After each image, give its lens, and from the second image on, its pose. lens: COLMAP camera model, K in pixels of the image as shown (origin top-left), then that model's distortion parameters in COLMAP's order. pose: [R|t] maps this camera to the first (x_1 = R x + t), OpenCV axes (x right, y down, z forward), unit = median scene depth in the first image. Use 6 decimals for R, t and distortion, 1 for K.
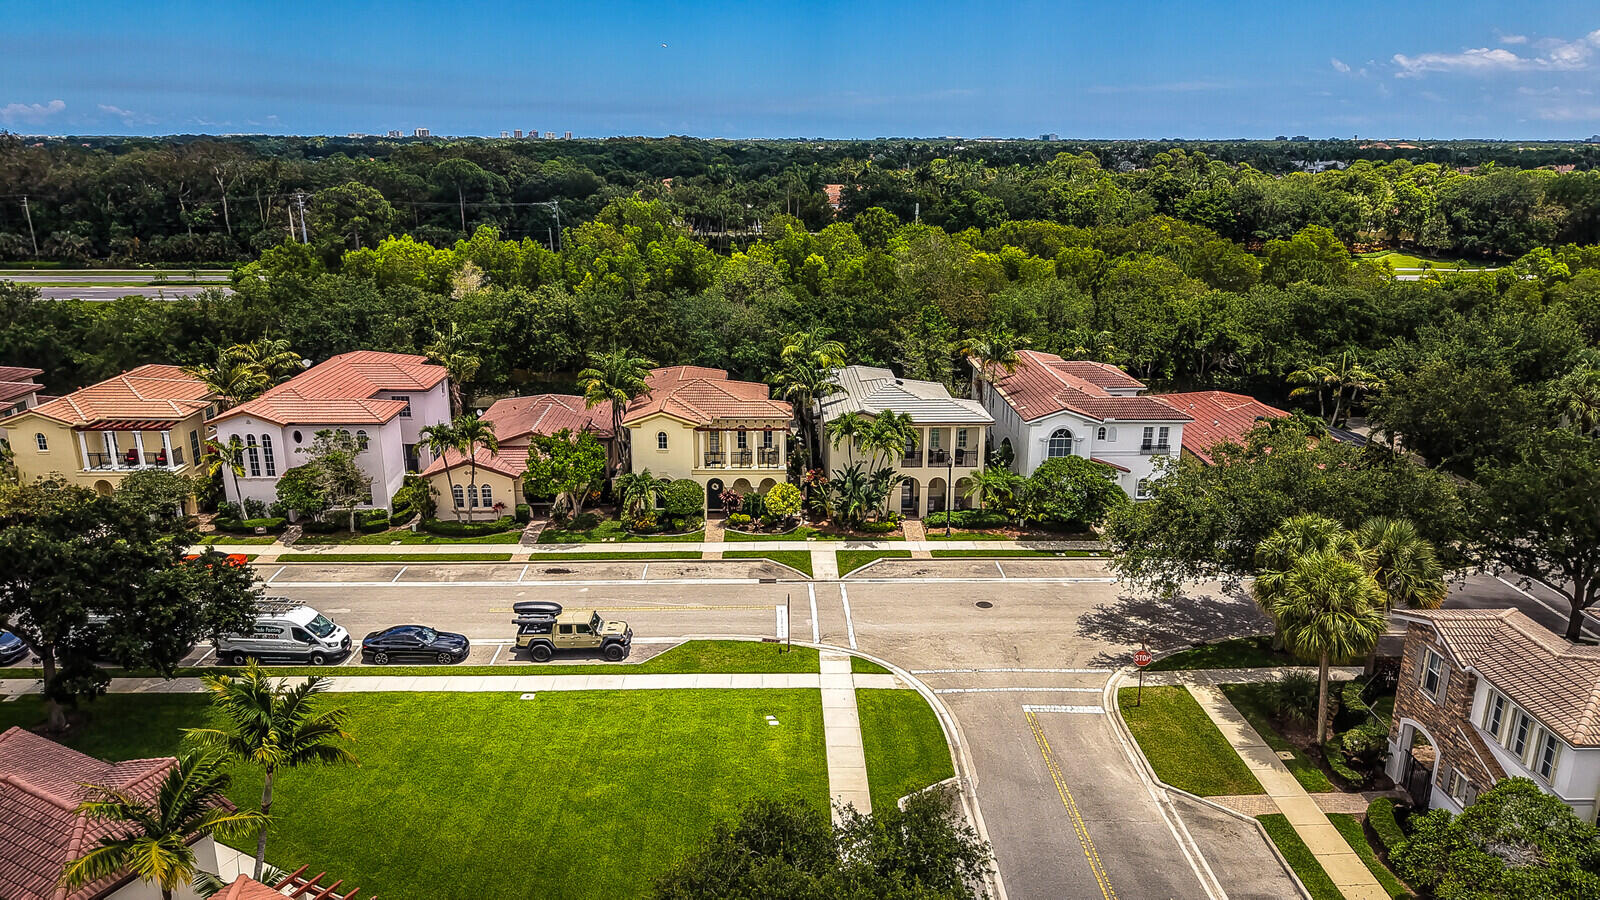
lens RADIAL K [[1058.3, 0, 800.0], [0, 1058.3, 450.0], [0, 0, 1]] dist [0.072462, -0.095930]
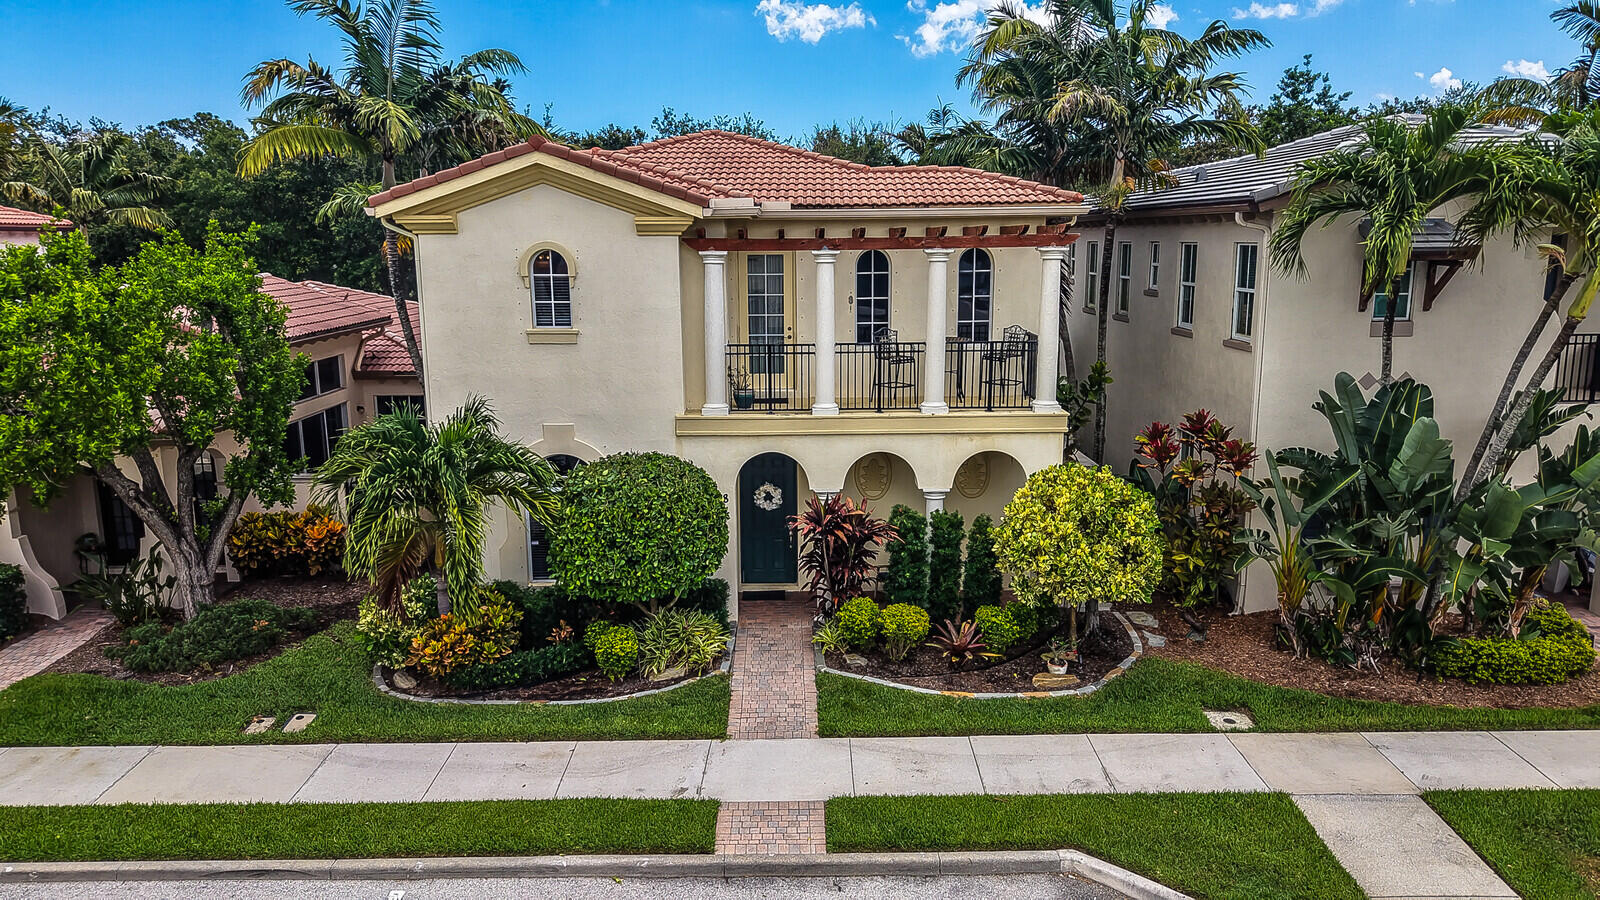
lens RADIAL K [[1058.3, 0, 800.0], [0, 1058.3, 450.0], [0, 0, 1]] dist [0.072462, -0.095930]
pose [[0.999897, -0.002214, -0.014181, -0.070739], [0.001061, 0.996730, -0.080793, 0.046176], [0.014314, 0.080770, 0.996630, 0.766583]]
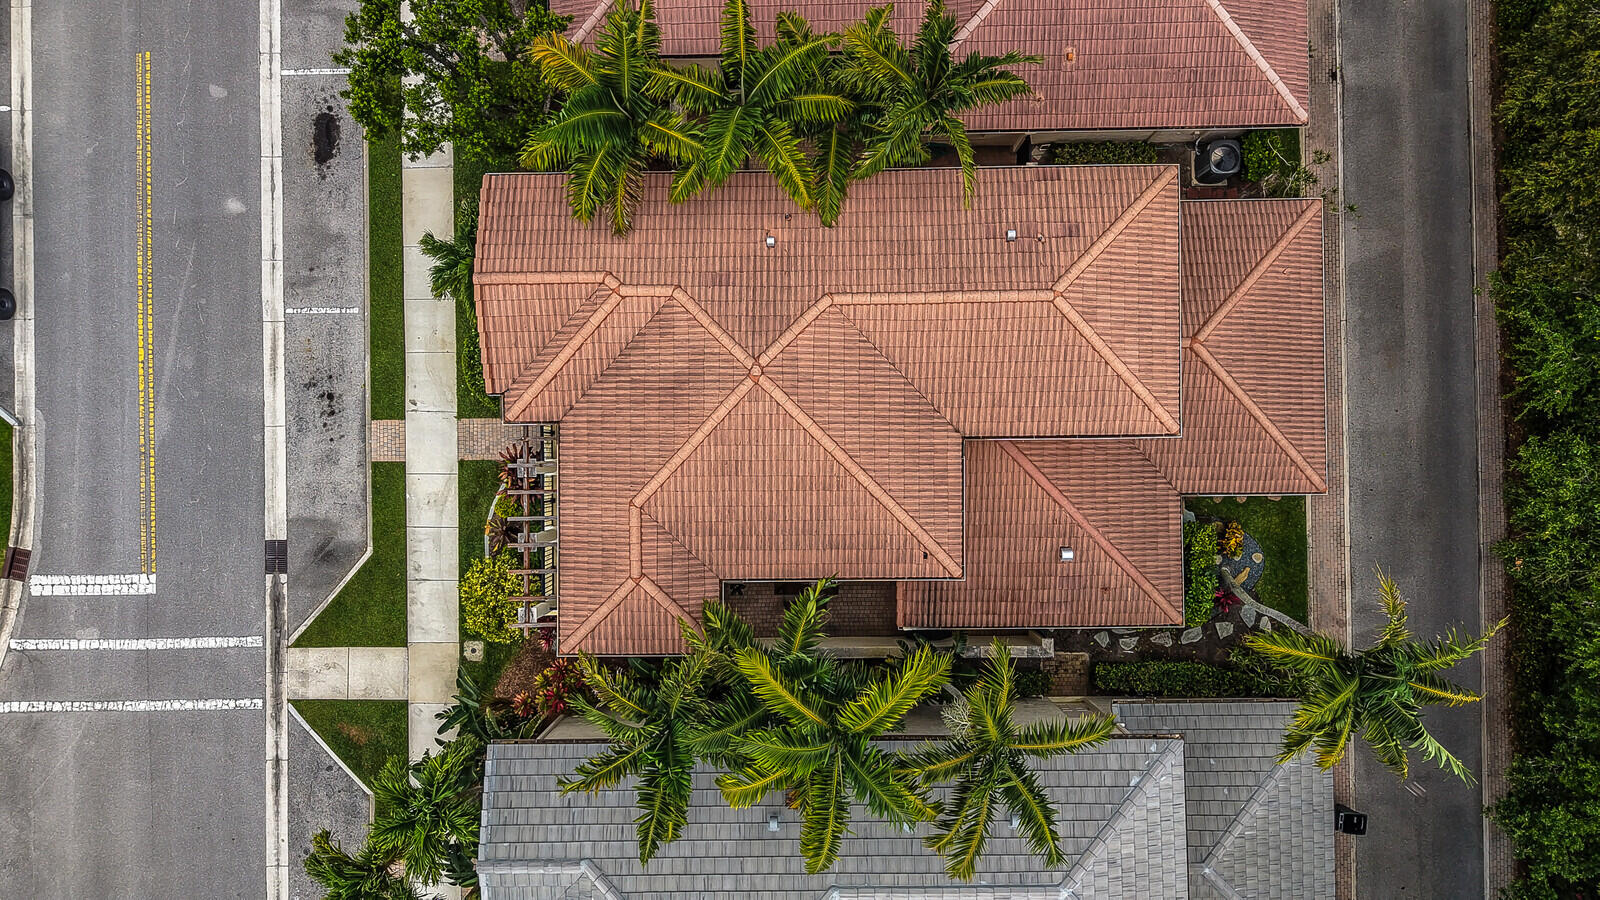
lens RADIAL K [[1058.3, 0, 800.0], [0, 1058.3, 450.0], [0, 0, 1]] dist [0.072462, -0.095930]
pose [[-0.005607, 0.999803, -0.019039, -0.066447], [-0.249539, 0.017038, 0.968215, -0.395427], [0.968349, 0.010180, 0.249394, 1.005325]]
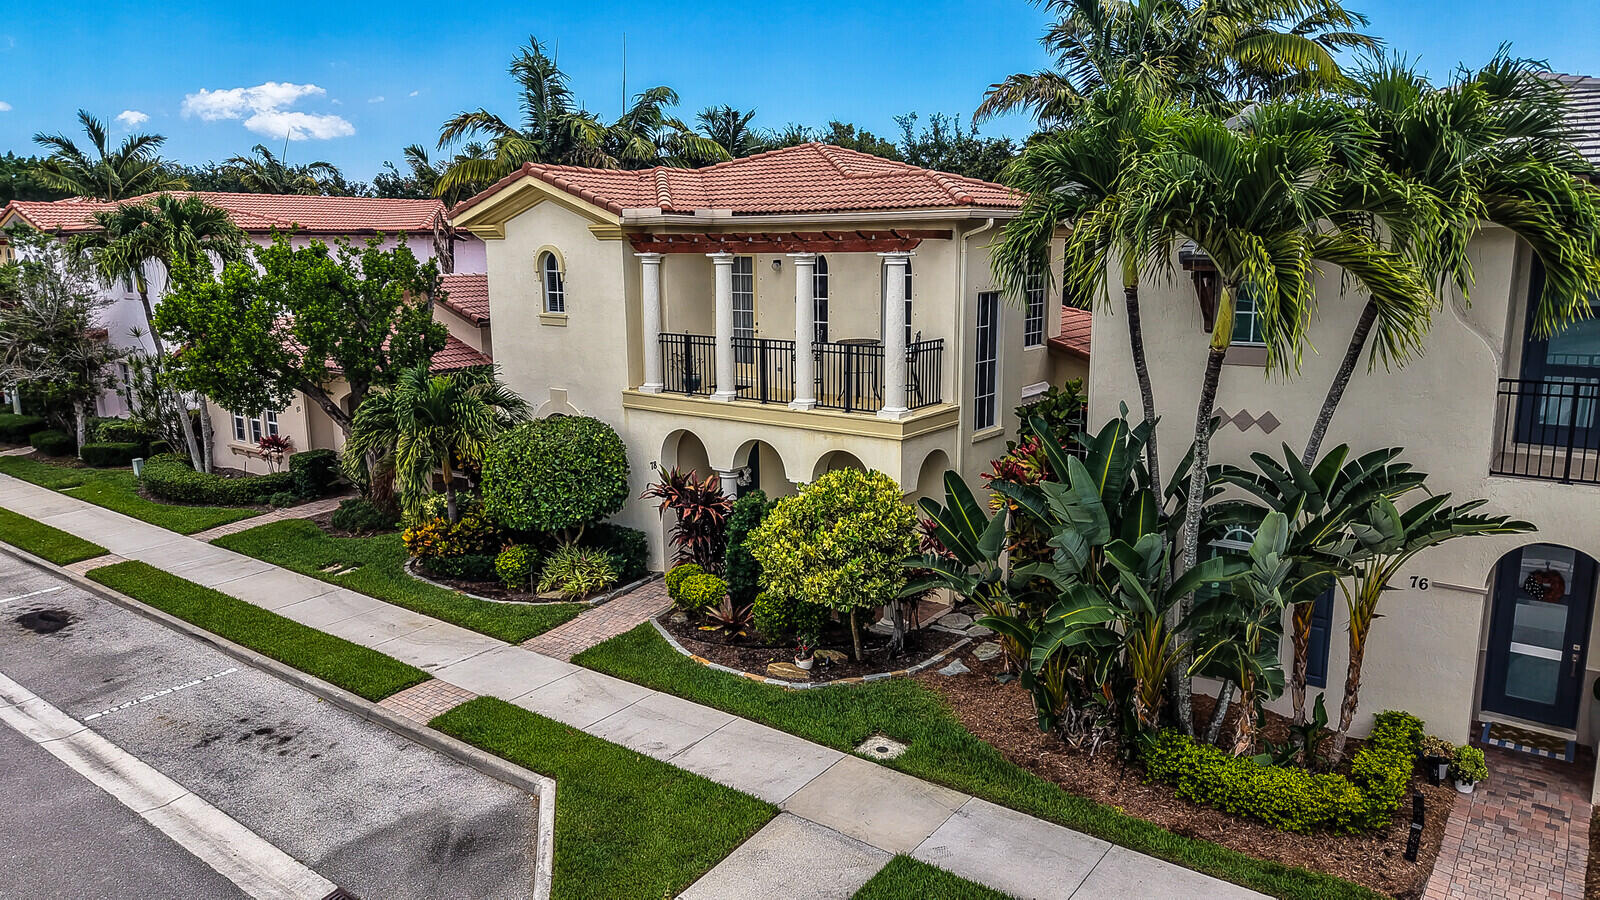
lens RADIAL K [[1058.3, 0, 800.0], [0, 1058.3, 450.0], [0, 0, 1]] dist [0.072462, -0.095930]
pose [[0.789272, 0.113365, -0.603488, 0.115264], [-0.163413, 0.986147, -0.028472, 0.035135], [0.591900, 0.121090, 0.796864, 0.806710]]
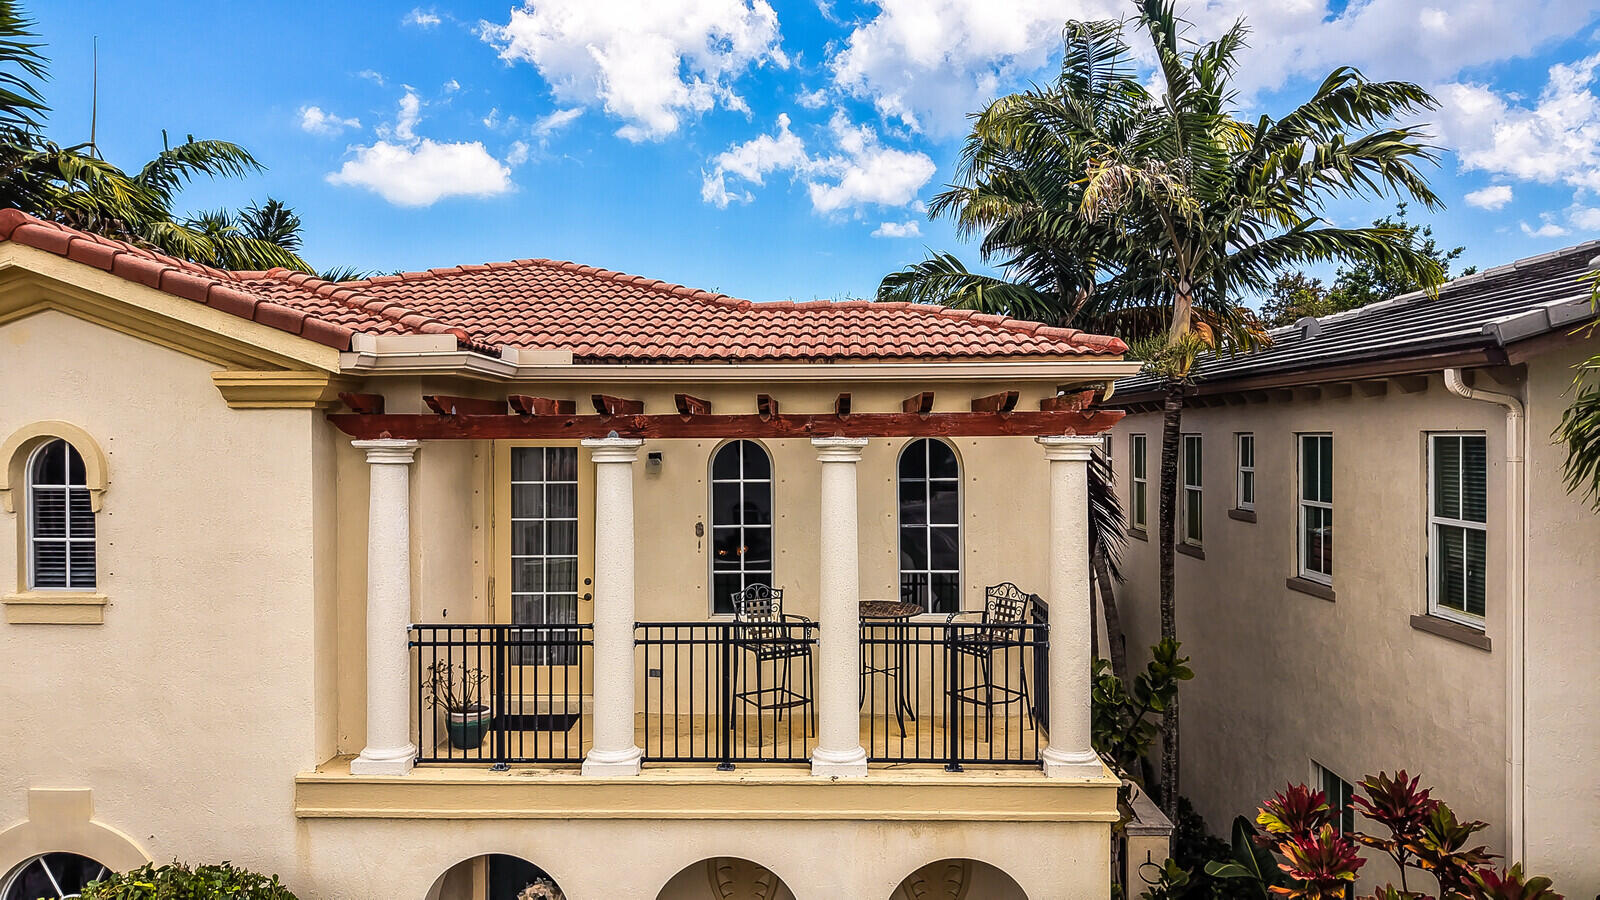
lens RADIAL K [[1058.3, 0, 800.0], [0, 1058.3, 450.0], [0, 0, 1]] dist [0.072462, -0.095930]
pose [[0.998908, -0.000394, -0.046719, -0.041465], [-0.011800, 0.965418, -0.260440, 0.013905], [0.045206, 0.260707, 0.964359, 0.887927]]
